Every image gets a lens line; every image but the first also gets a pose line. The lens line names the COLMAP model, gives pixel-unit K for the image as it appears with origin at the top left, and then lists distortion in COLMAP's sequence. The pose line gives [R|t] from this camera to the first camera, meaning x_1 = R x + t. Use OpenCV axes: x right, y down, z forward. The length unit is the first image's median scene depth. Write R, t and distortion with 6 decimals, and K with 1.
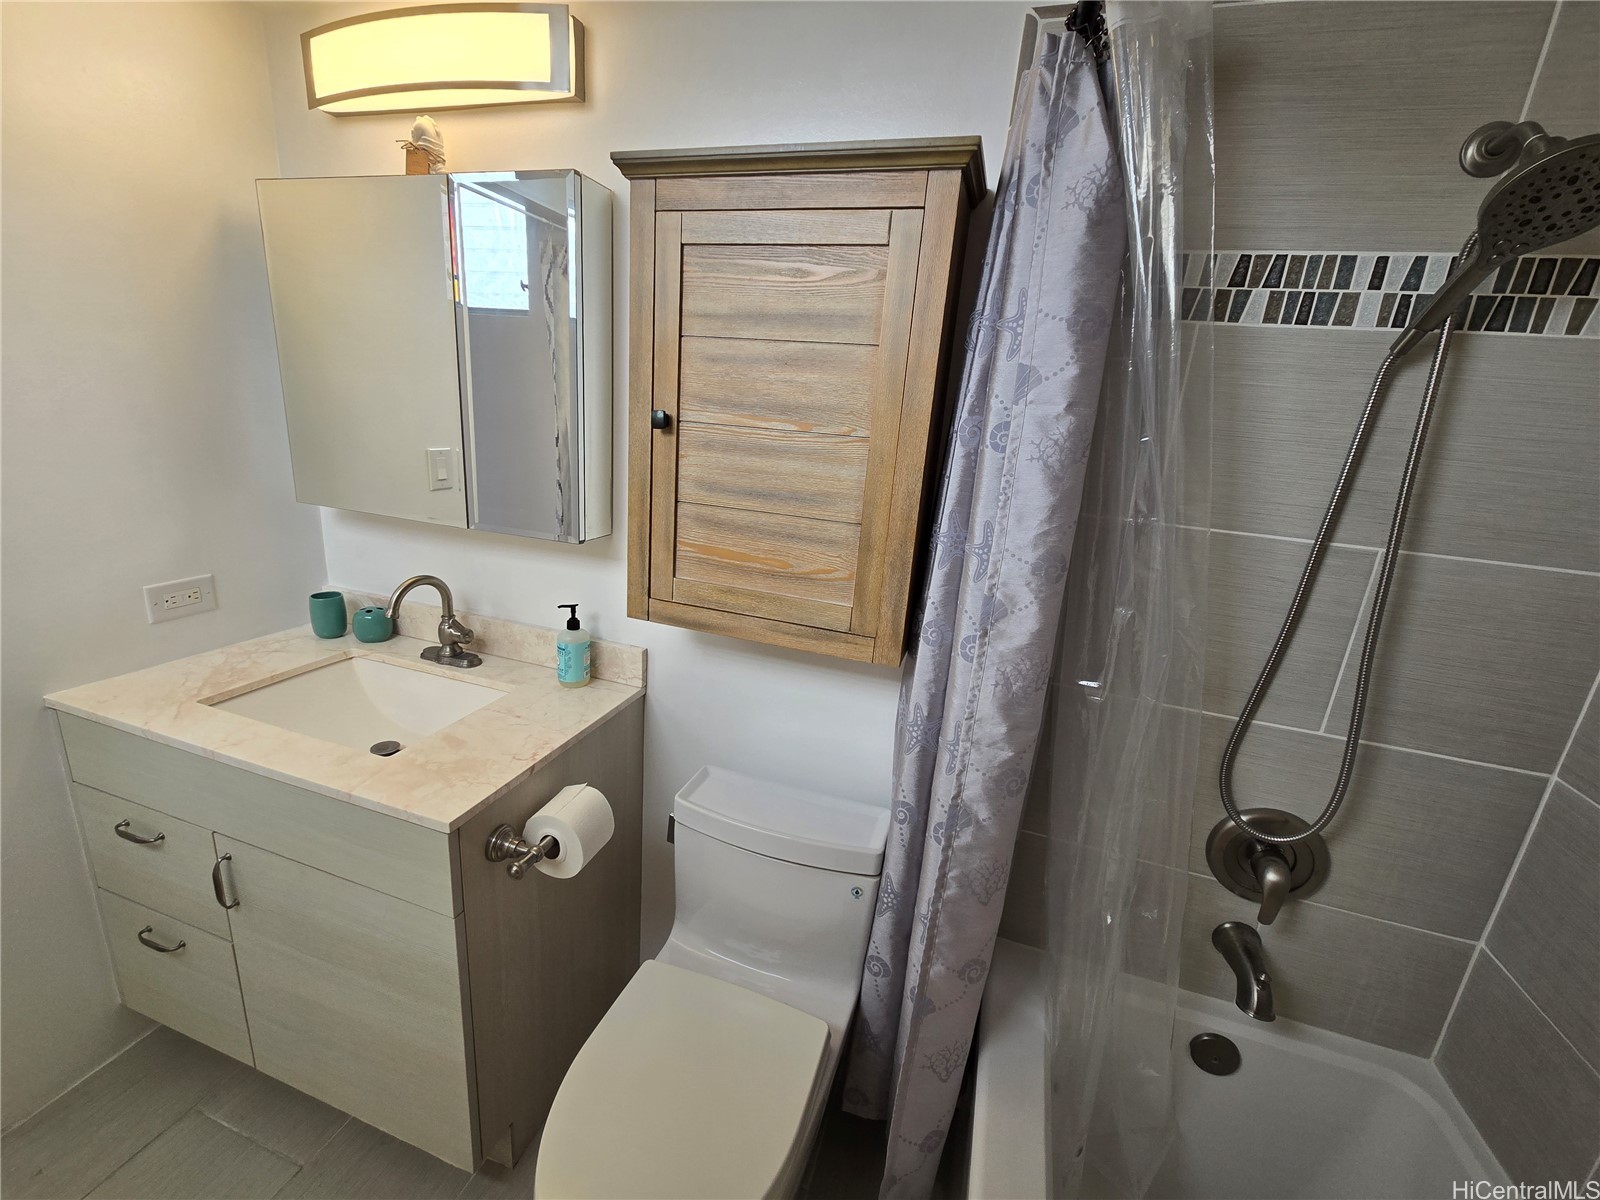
lens RADIAL K [[658.4, 0, 793.9], [0, 658.4, 586.6], [0, 0, 1]] dist [-0.001524, 0.001829]
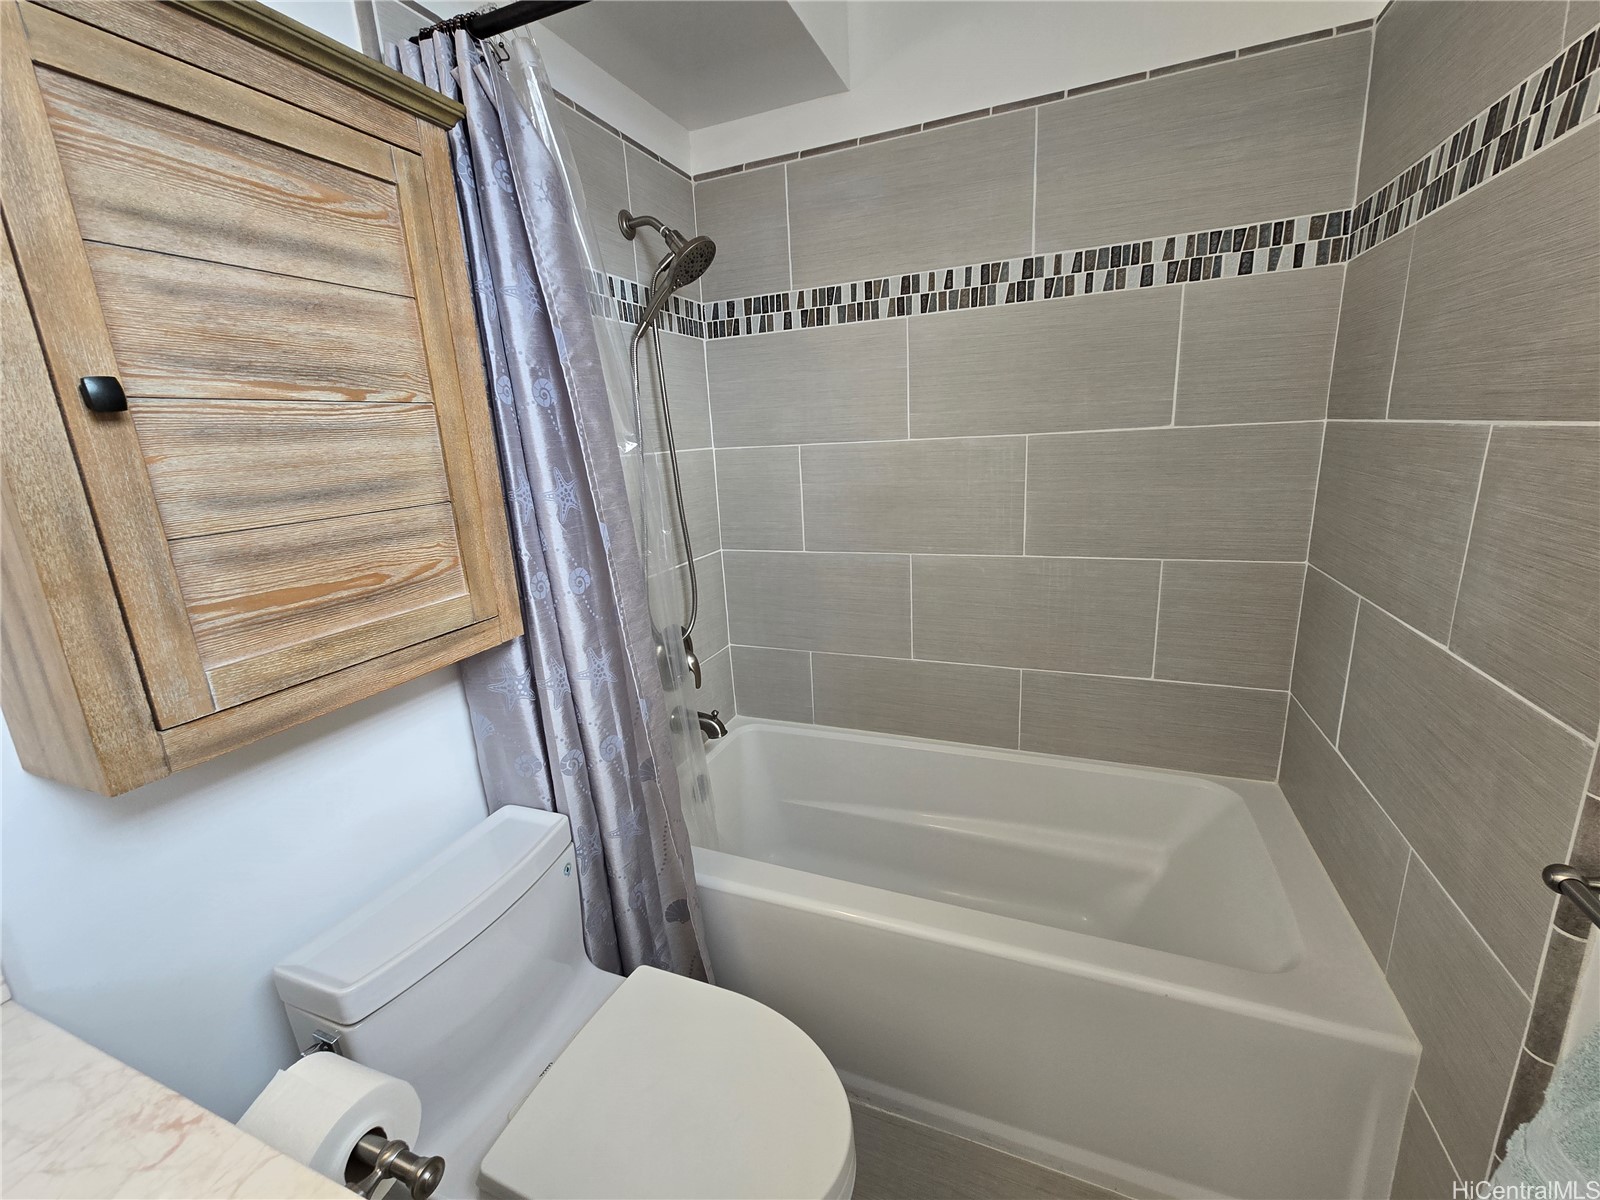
lens RADIAL K [[658.4, 0, 799.5], [0, 658.4, 589.4], [0, 0, 1]] dist [-0.001524, 0.001829]
pose [[0.062550, -0.309288, 0.948909, -0.594446], [0.320492, 0.906641, 0.274385, -0.062180], [-0.945184, 0.286955, 0.155835, 0.350767]]
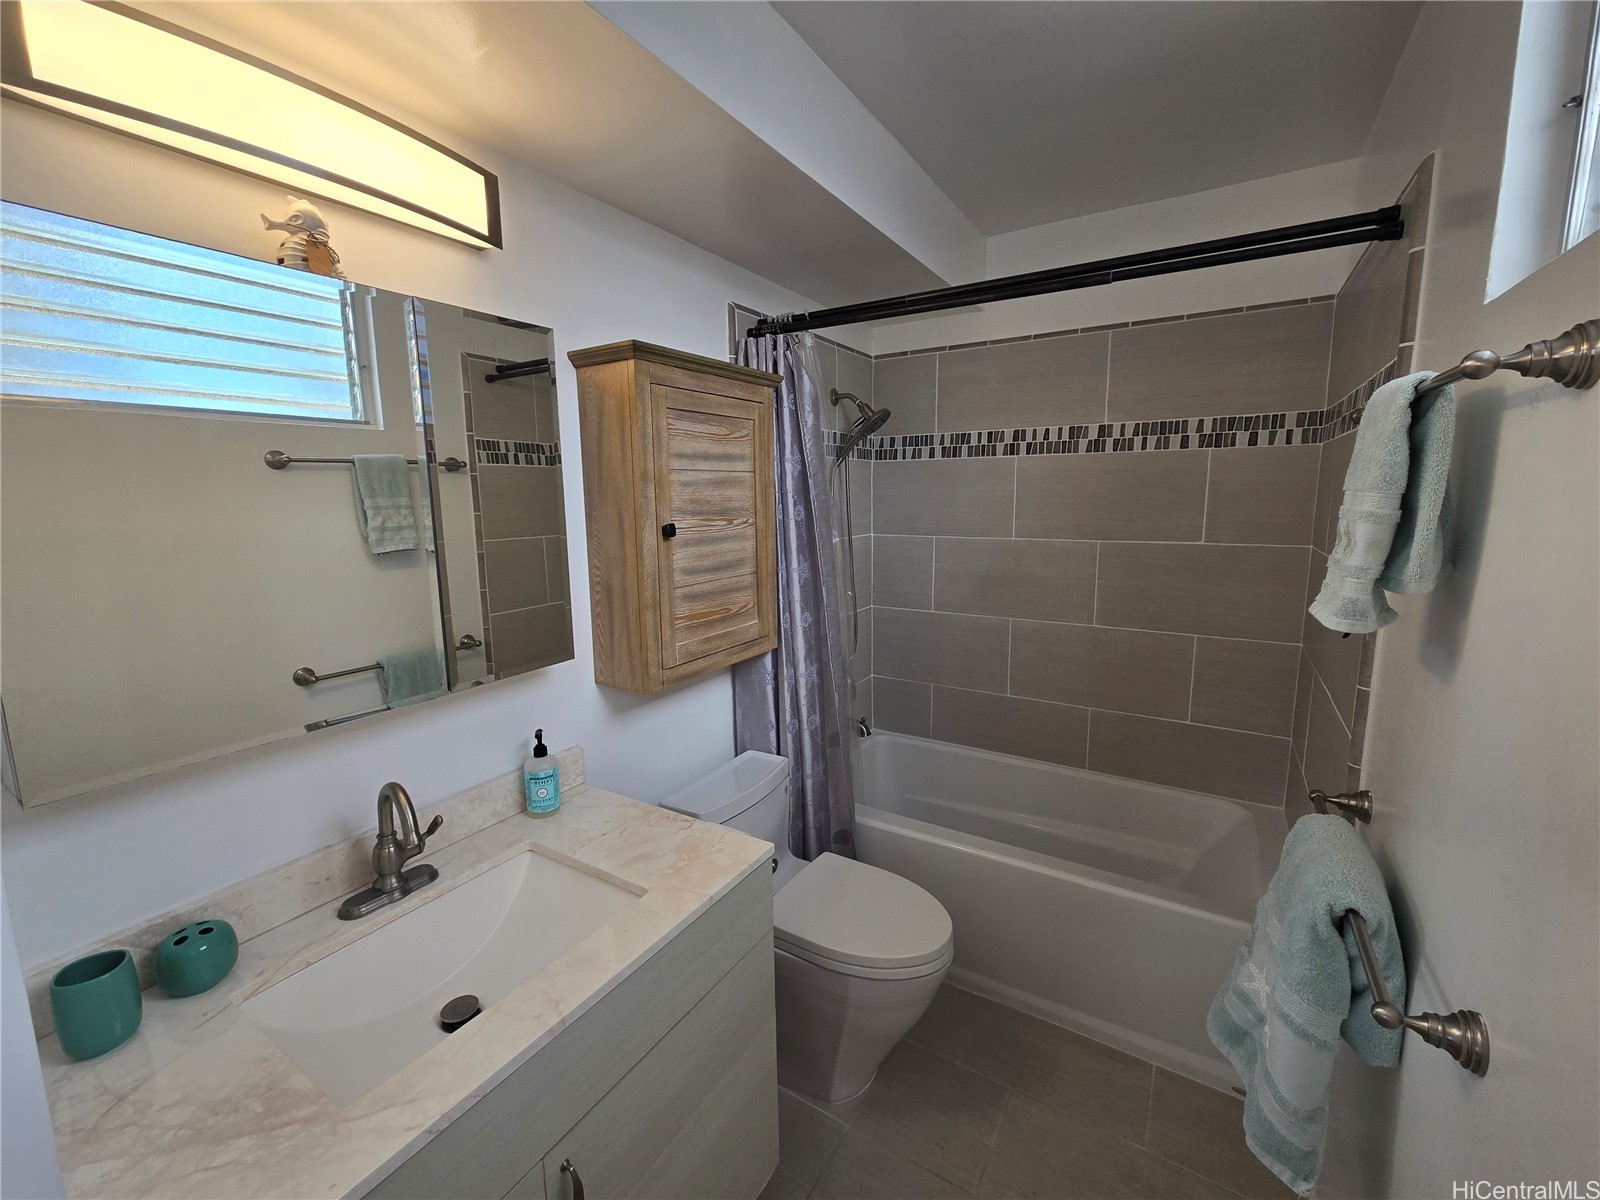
lens RADIAL K [[658.4, 0, 799.2], [0, 658.4, 586.2], [0, 0, 1]] dist [-0.001524, 0.001829]
pose [[0.235425, -0.216214, 0.947537, -1.177491], [0.287689, 0.946752, 0.144555, -0.216478], [-0.928337, 0.238564, 0.285092, 0.328692]]
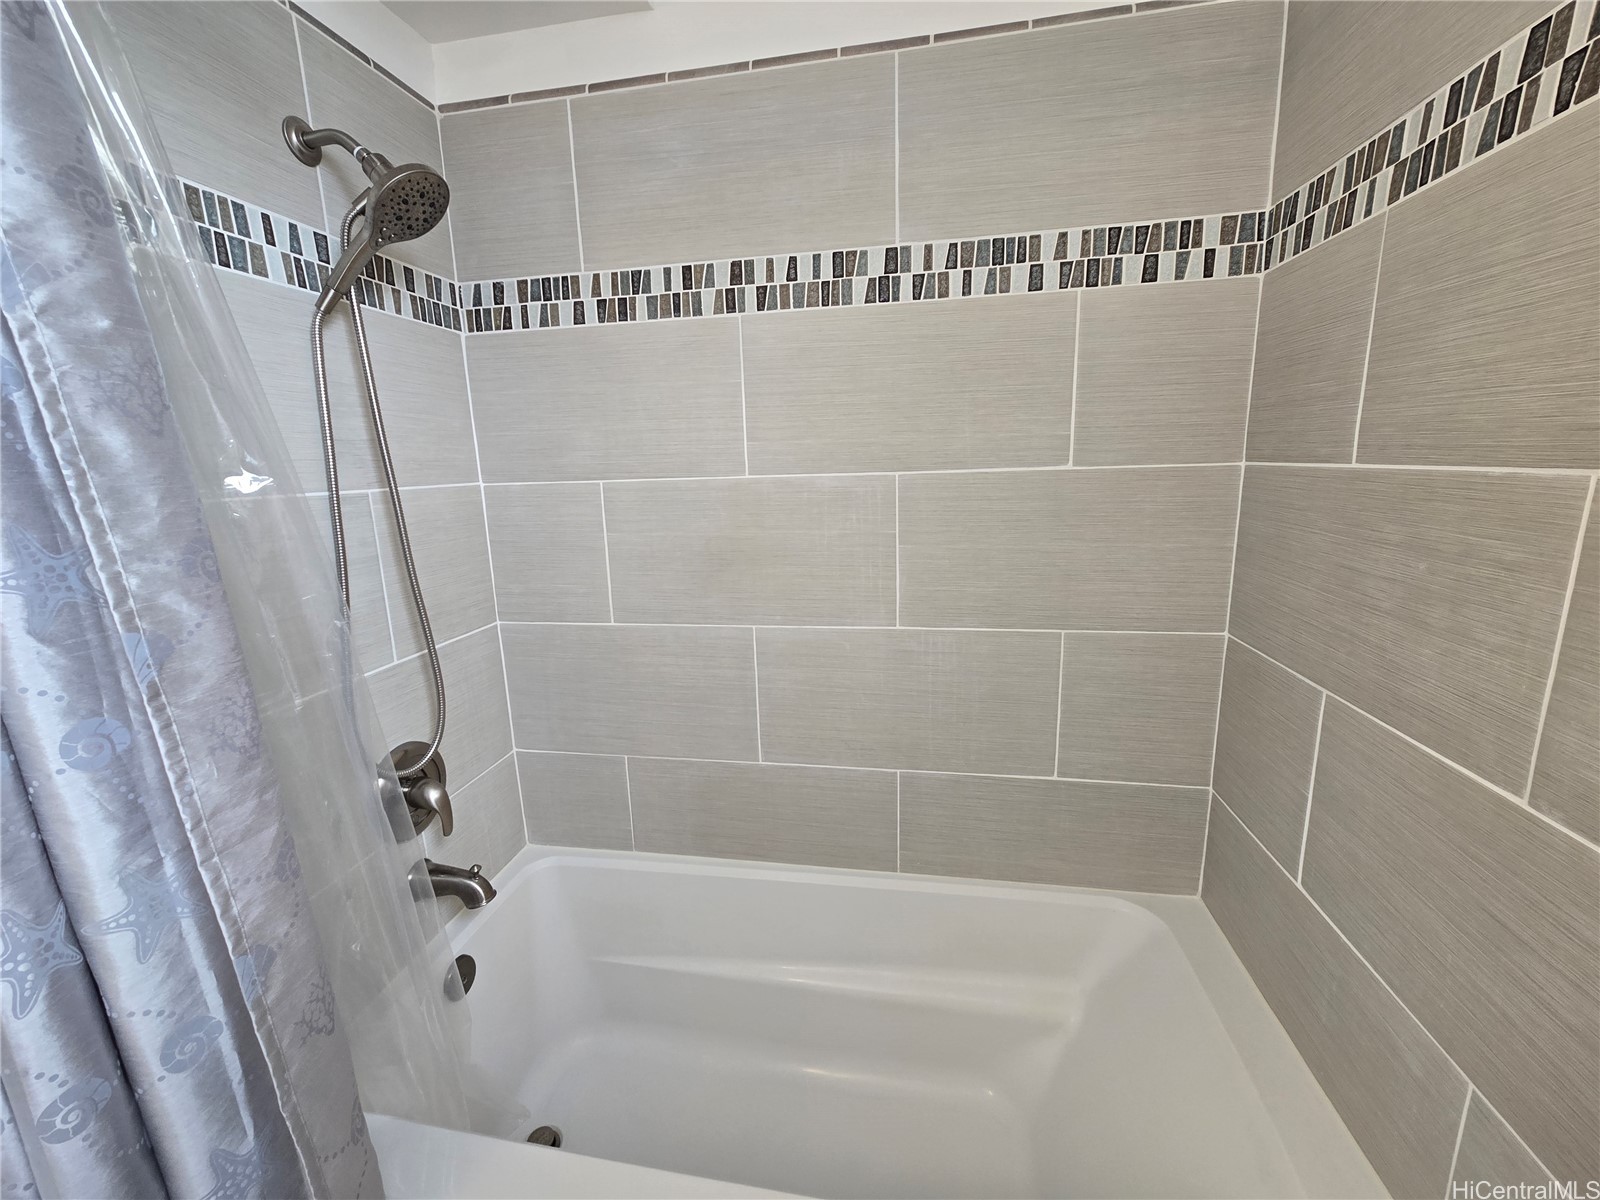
lens RADIAL K [[658.4, 0, 801.0], [0, 658.4, 589.8], [0, 0, 1]] dist [-0.001524, 0.001829]
pose [[-0.148484, -0.263649, 0.953122, -0.254773], [0.281920, 0.912526, 0.296339, -0.019577], [-0.947879, 0.312706, -0.061168, 0.301615]]
